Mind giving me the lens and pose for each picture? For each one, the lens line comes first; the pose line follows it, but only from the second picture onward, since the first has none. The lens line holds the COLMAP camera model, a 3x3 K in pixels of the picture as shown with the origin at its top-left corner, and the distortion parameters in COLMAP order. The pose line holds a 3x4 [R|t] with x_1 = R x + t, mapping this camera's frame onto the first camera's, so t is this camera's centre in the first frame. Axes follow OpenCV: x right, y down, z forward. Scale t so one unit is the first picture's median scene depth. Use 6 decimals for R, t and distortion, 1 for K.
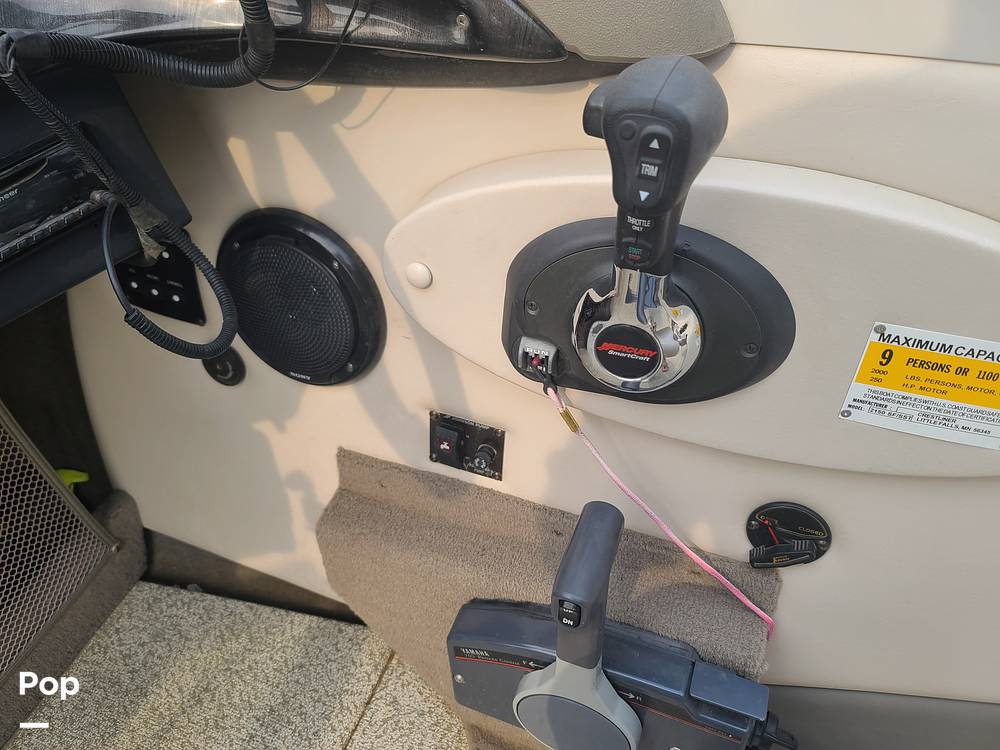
lens RADIAL K [[740.7, 0, 500.0], [0, 740.7, 375.0], [0, 0, 1]] dist [0.058954, -0.044828]
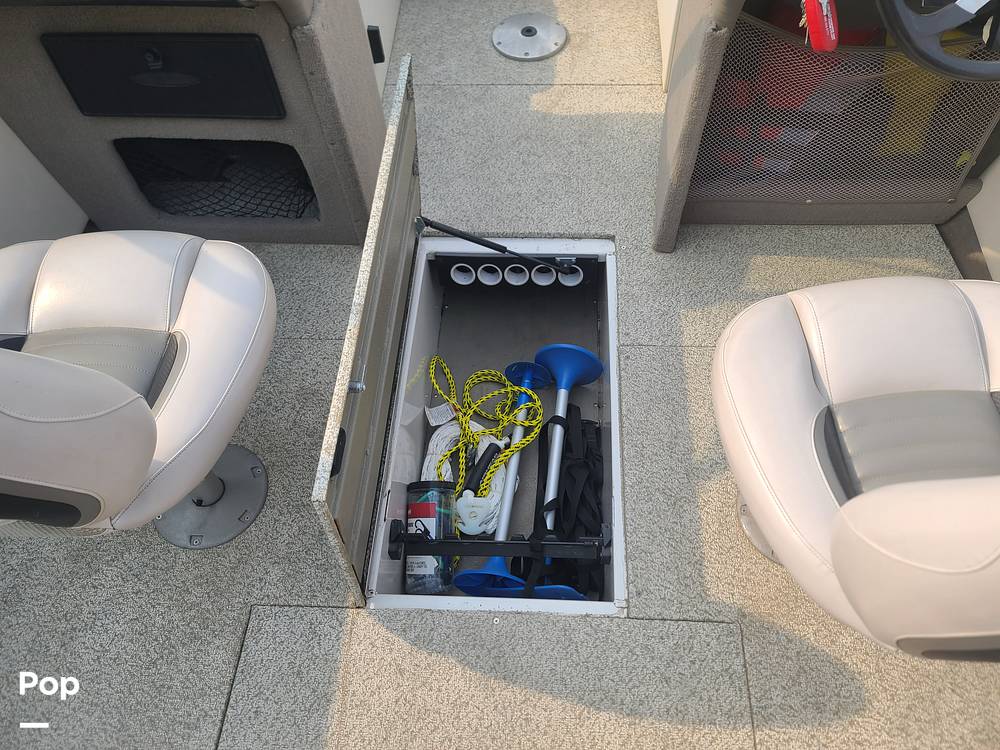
lens RADIAL K [[740.7, 0, 500.0], [0, 740.7, 375.0], [0, 0, 1]] dist [0.058954, -0.044828]
pose [[0.305060, 0.821150, -0.482340, 0.475062], [-0.636043, 0.552637, 0.538555, 0.214655], [0.708793, 0.142497, 0.690874, -1.205516]]
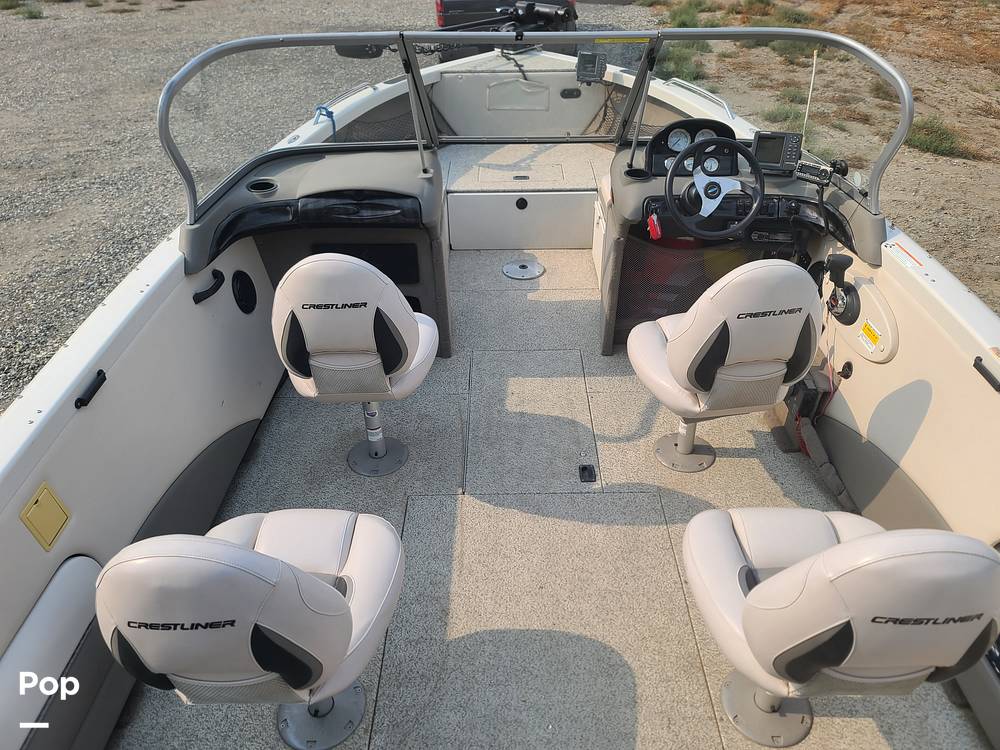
lens RADIAL K [[721.8, 0, 500.0], [0, 721.8, 375.0], [0, 0, 1]] dist [0.081047, -0.071890]
pose [[0.354774, 0.572797, -0.738944, 2.153236], [-0.647006, 0.720952, 0.248216, 0.362022], [0.674921, 0.390041, 0.626379, -2.311300]]
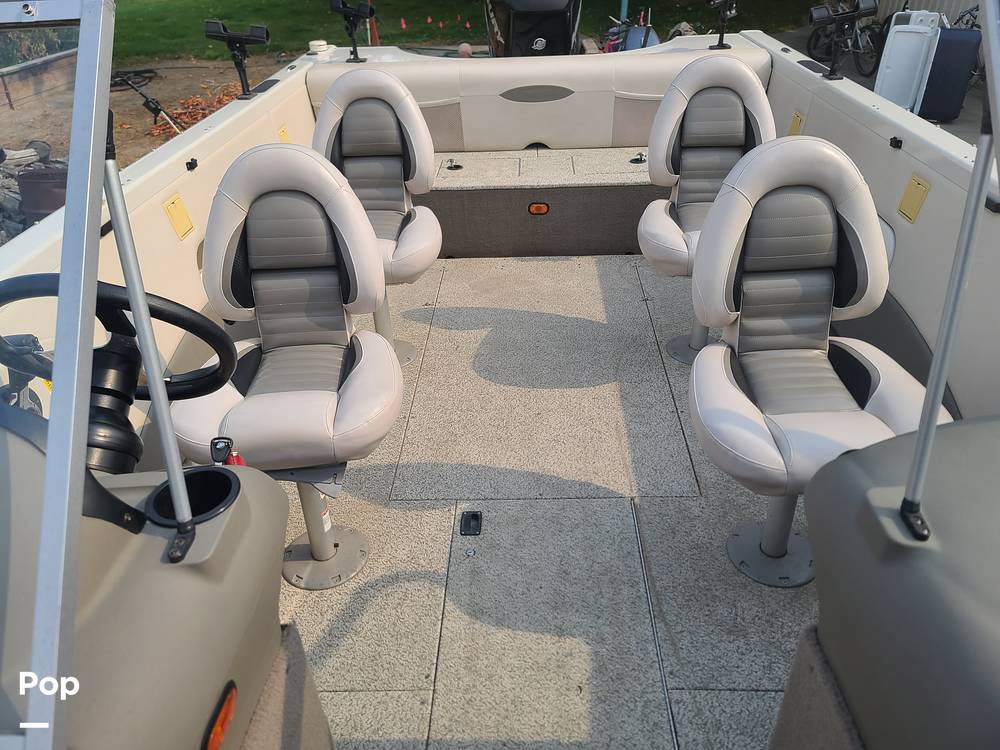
lens RADIAL K [[740.7, 0, 500.0], [0, 740.7, 375.0], [0, 0, 1]] dist [0.058954, -0.044828]
pose [[-0.324243, -0.453348, 0.830266, -1.878836], [0.688948, 0.488275, 0.535666, -0.303844], [-0.648241, 0.745696, 0.154013, -0.596856]]
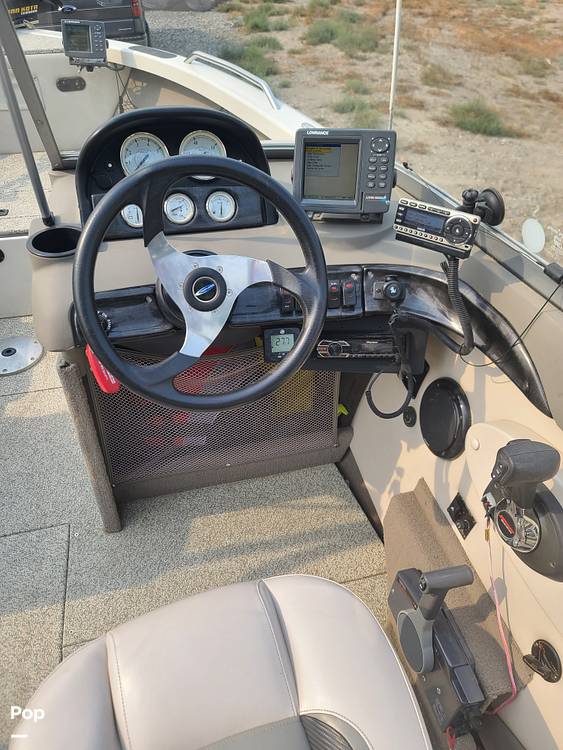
lens RADIAL K [[555.5, 0, 264.5], [0, 555.5, 378.0], [0, 0, 1]] dist [0.058954, -0.044828]
pose [[0.549494, 0.576448, -0.604785, 0.342652], [-0.588216, 0.780977, 0.209945, -0.193052], [0.593345, 0.240381, 0.768218, -0.597746]]
